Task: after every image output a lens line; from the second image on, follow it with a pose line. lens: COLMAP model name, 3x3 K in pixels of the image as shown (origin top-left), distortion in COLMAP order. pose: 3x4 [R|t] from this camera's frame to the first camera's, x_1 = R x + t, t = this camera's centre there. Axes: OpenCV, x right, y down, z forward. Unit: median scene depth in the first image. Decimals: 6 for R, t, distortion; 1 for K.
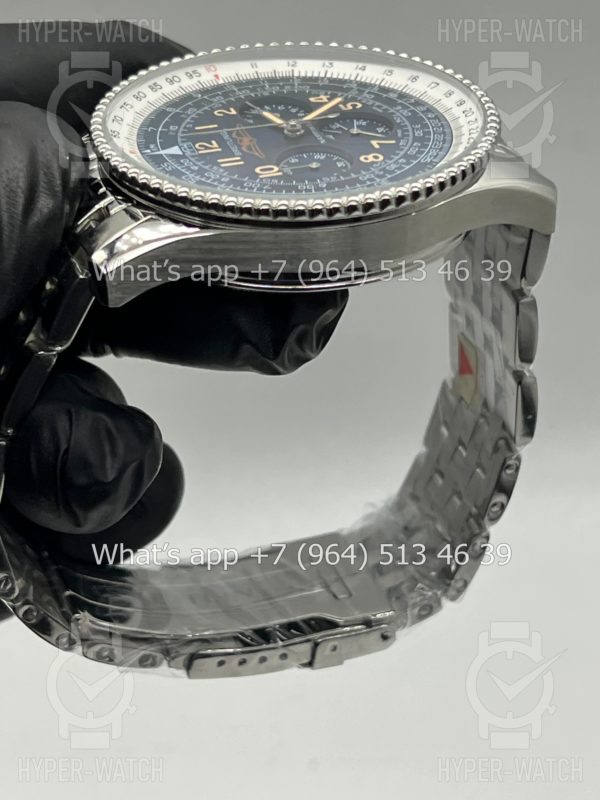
lens RADIAL K [[1871.0, 0, 300.4], [0, 1871.0, 398.5], [0, 0, 1]] dist [0.246757, 0.000000]
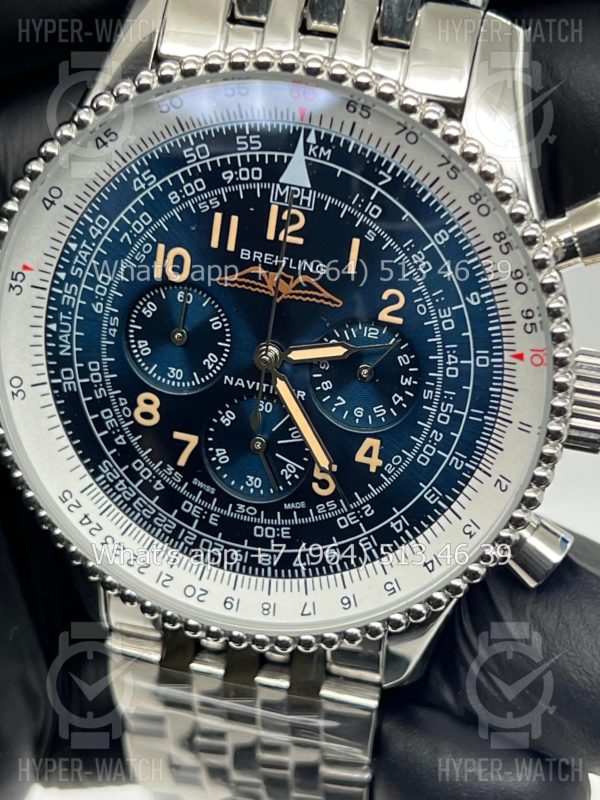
lens RADIAL K [[1871.0, 0, 314.3], [0, 1871.0, 403.5], [0, 0, 1]] dist [0.246757, 0.000000]
pose [[-0.430848, 0.838669, 0.333173, -0.221085], [-0.268894, -0.471736, 0.839739, -0.721151], [0.861433, 0.272211, 0.428760, 0.740044]]
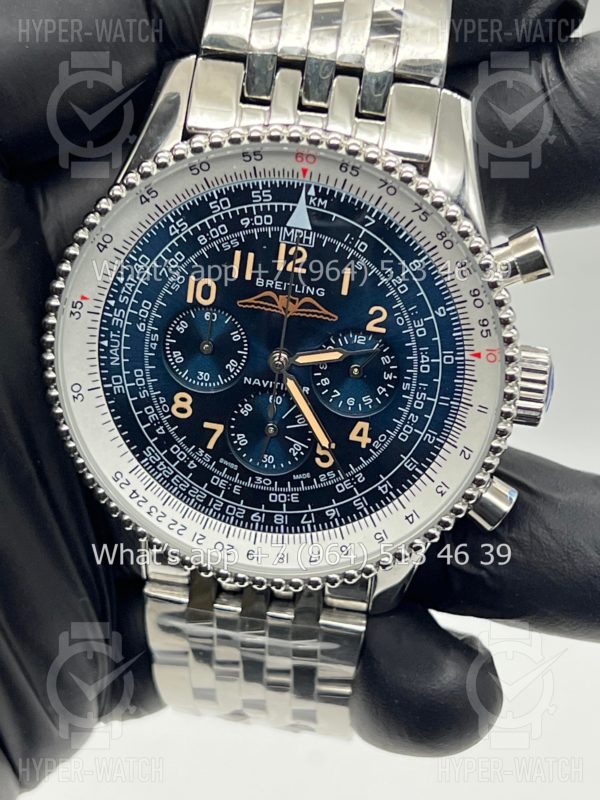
lens RADIAL K [[1871.0, 0, 297.9], [0, 1871.0, 403.5], [0, 0, 1]] dist [0.246757, 0.000000]
pose [[-0.424843, 0.844129, 0.327039, -0.271611], [-0.356620, -0.488109, 0.796600, -0.839270], [0.832064, 0.221801, 0.508403, 0.584954]]
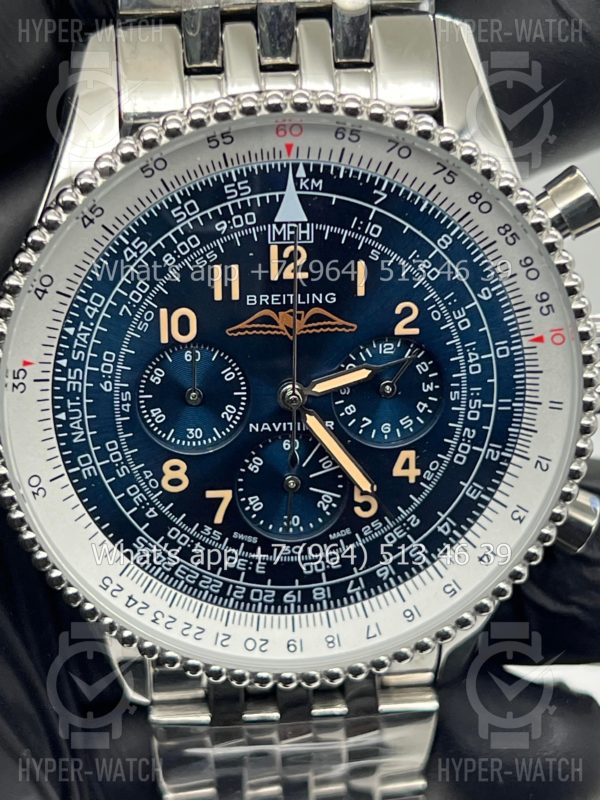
lens RADIAL K [[1871.0, 0, 293.3], [0, 1871.0, 398.2], [0, 0, 1]] dist [0.246757, 0.000000]
pose [[-0.297974, 0.918479, 0.260016, -0.176717], [-0.563705, -0.389131, 0.728570, -0.630931], [0.770356, 0.070523, 0.633702, 0.586817]]
